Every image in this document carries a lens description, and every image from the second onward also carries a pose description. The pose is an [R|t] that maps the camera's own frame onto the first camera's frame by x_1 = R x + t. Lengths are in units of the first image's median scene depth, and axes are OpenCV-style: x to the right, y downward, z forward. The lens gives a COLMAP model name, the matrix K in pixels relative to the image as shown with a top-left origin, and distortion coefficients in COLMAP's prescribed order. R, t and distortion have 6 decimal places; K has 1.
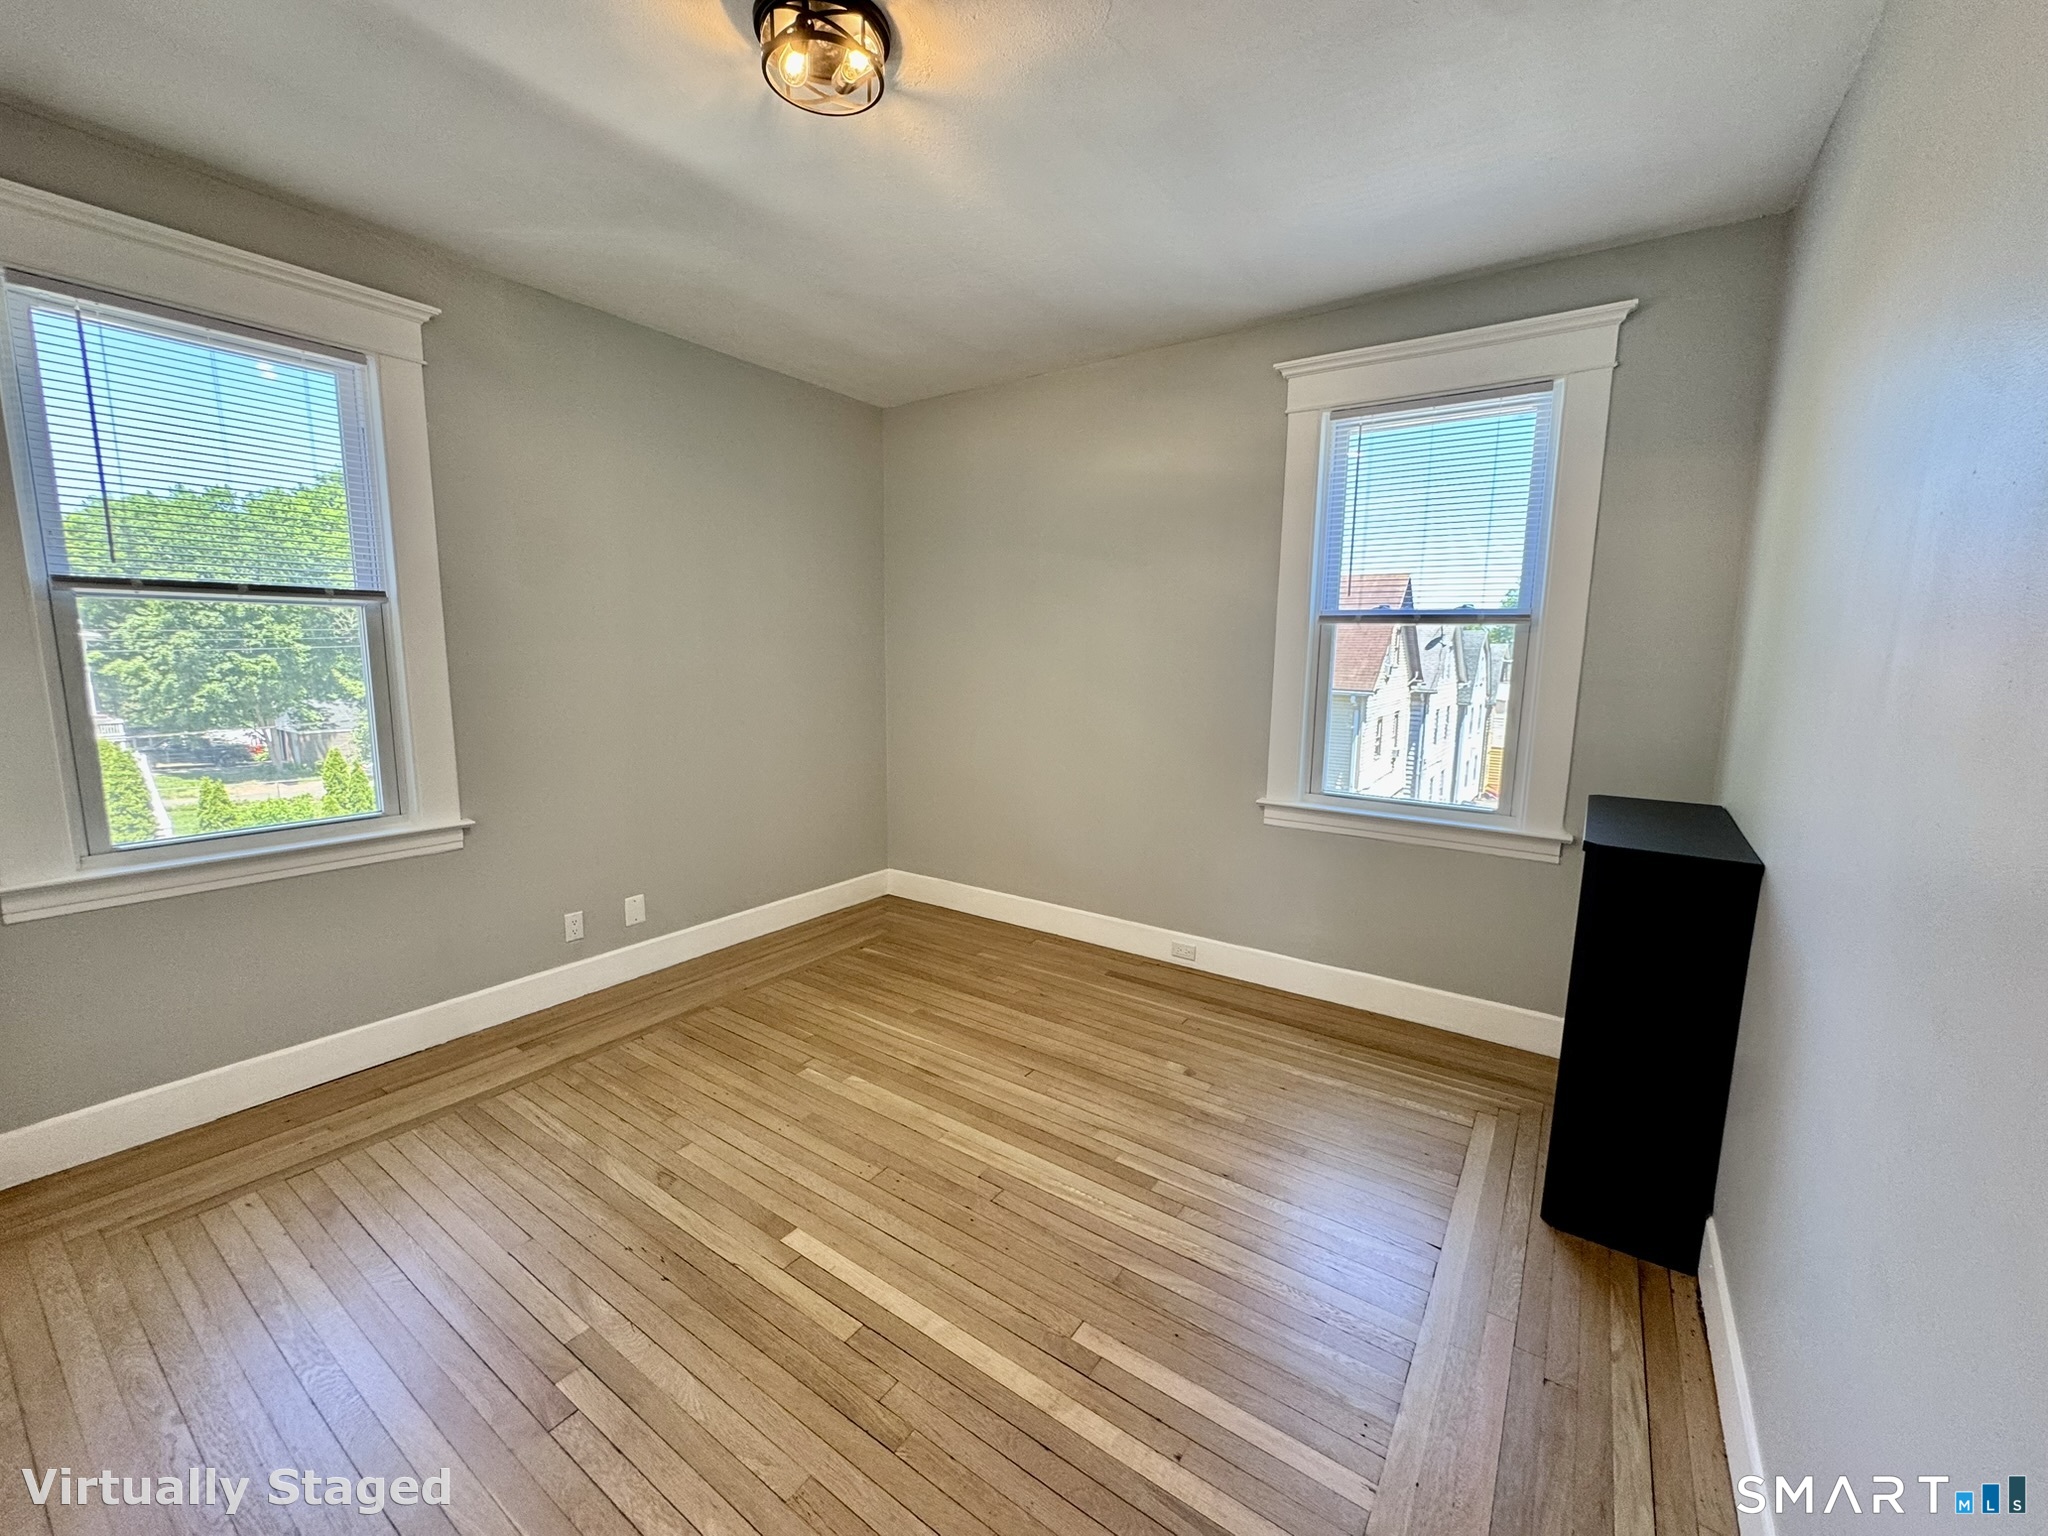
lens RADIAL K [[820.5, 0, 1021.9], [0, 820.5, 764.8], [0, 0, 1]] dist [-0.002548, 0.000140]
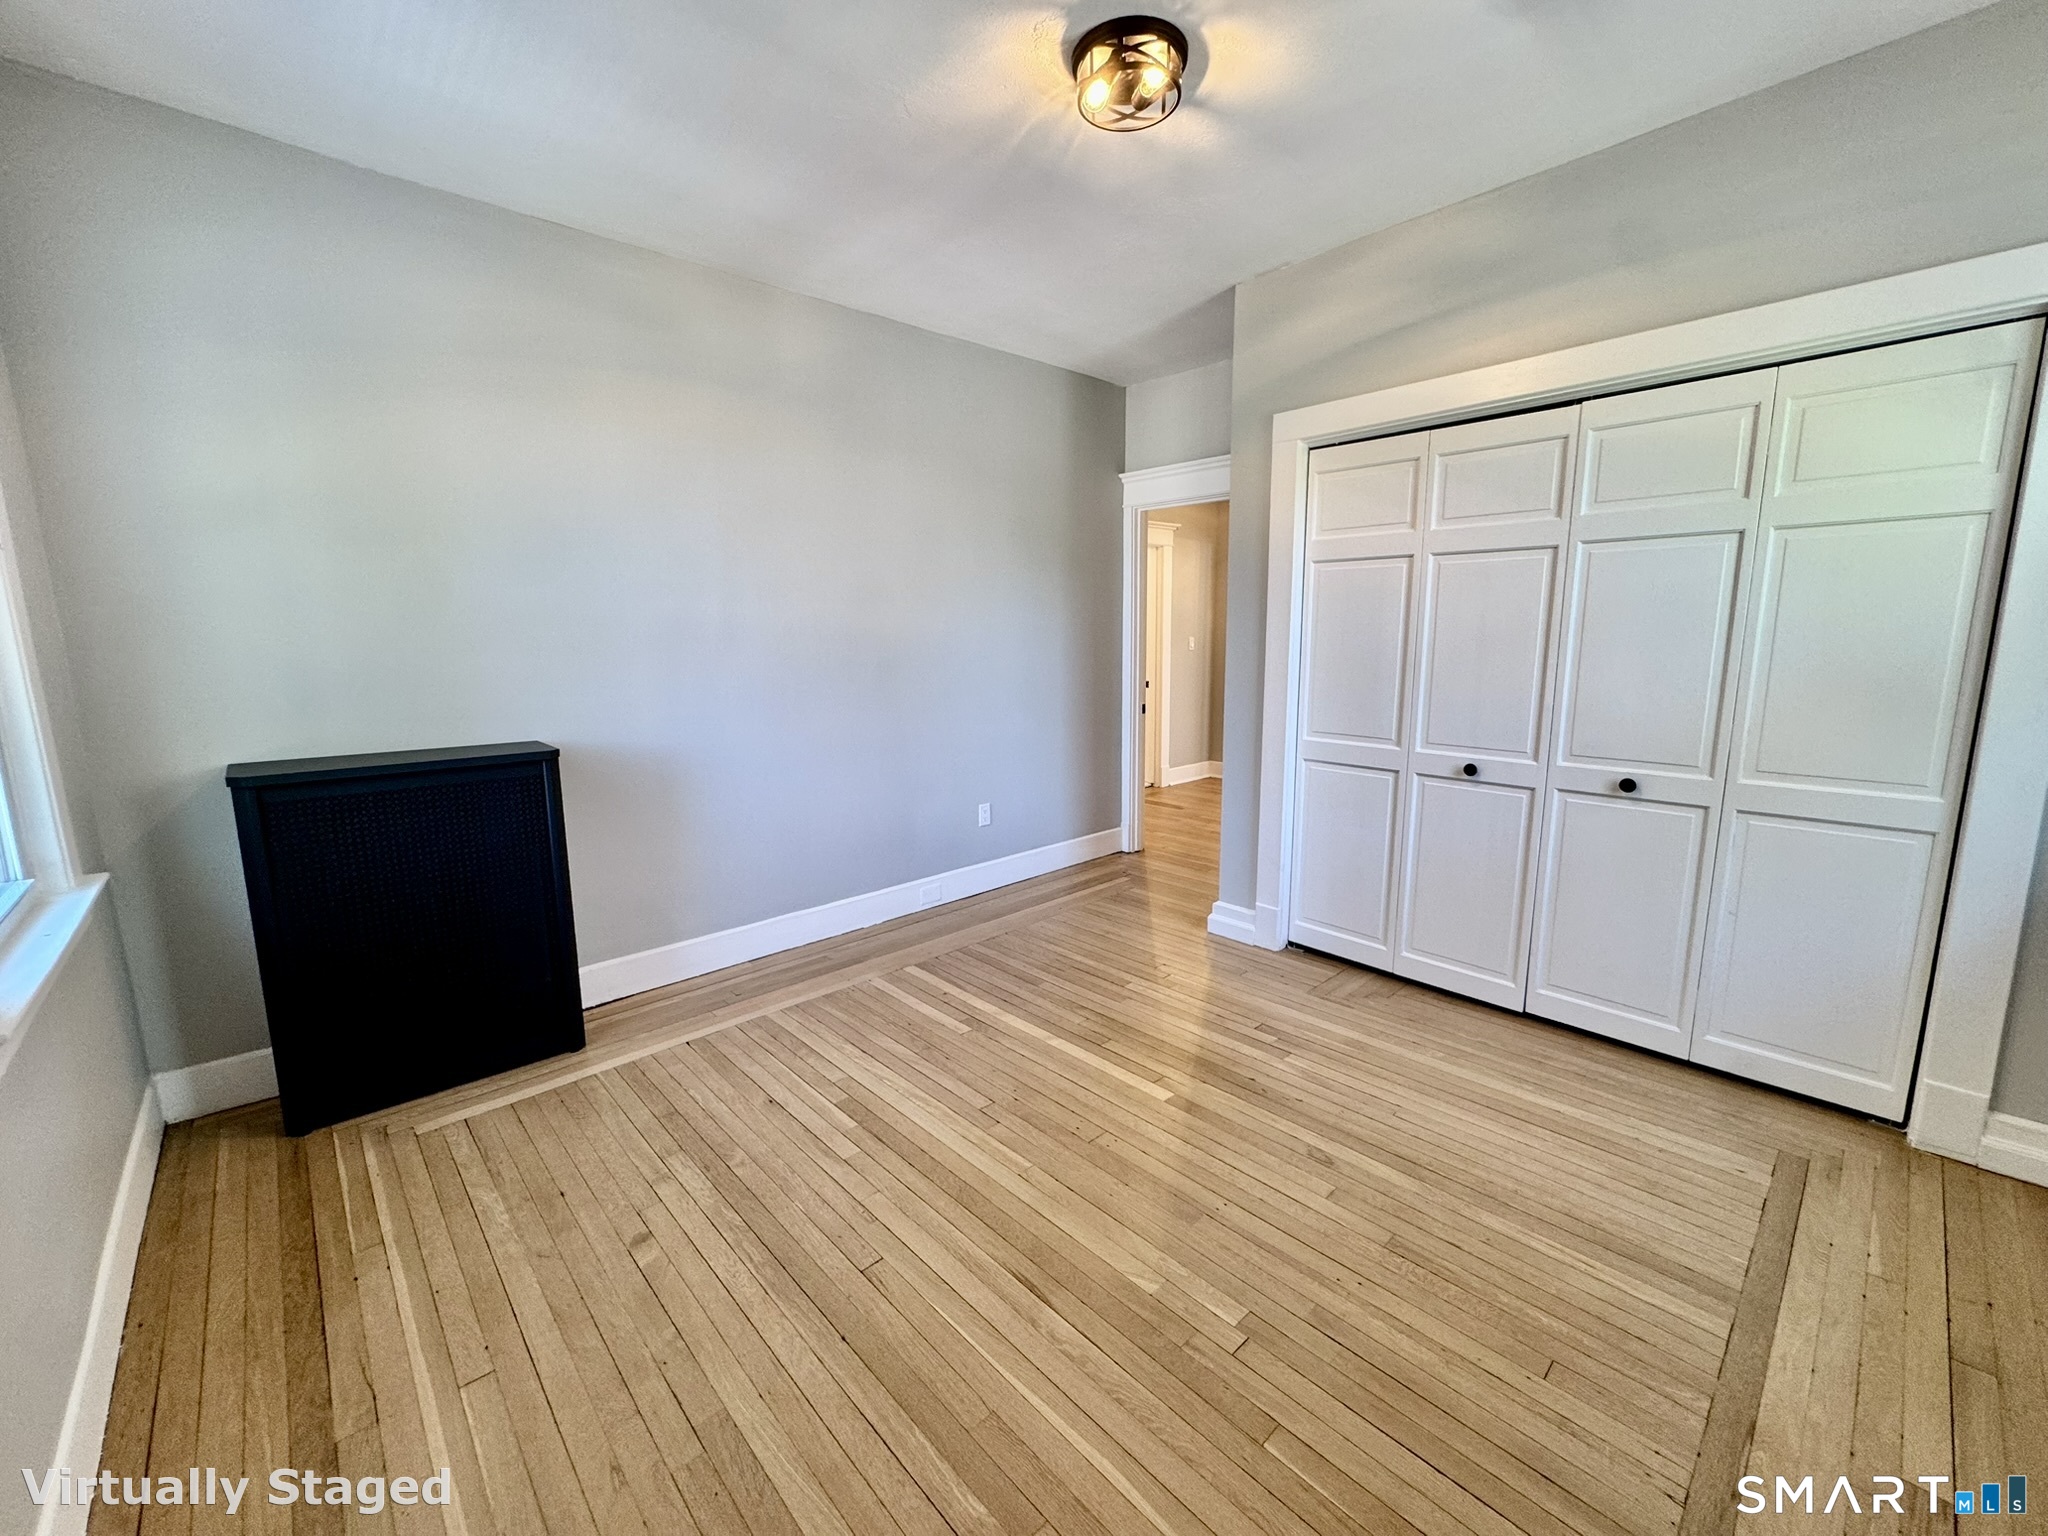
lens RADIAL K [[820.5, 0, 1021.9], [0, 820.5, 764.8], [0, 0, 1]] dist [-0.002548, 0.000140]
pose [[-0.976459, -0.034829, 0.212873, -0.250171], [0.033148, 0.950926, 0.307637, -0.203490], [-0.213142, 0.307451, -0.927386, 1.606973]]
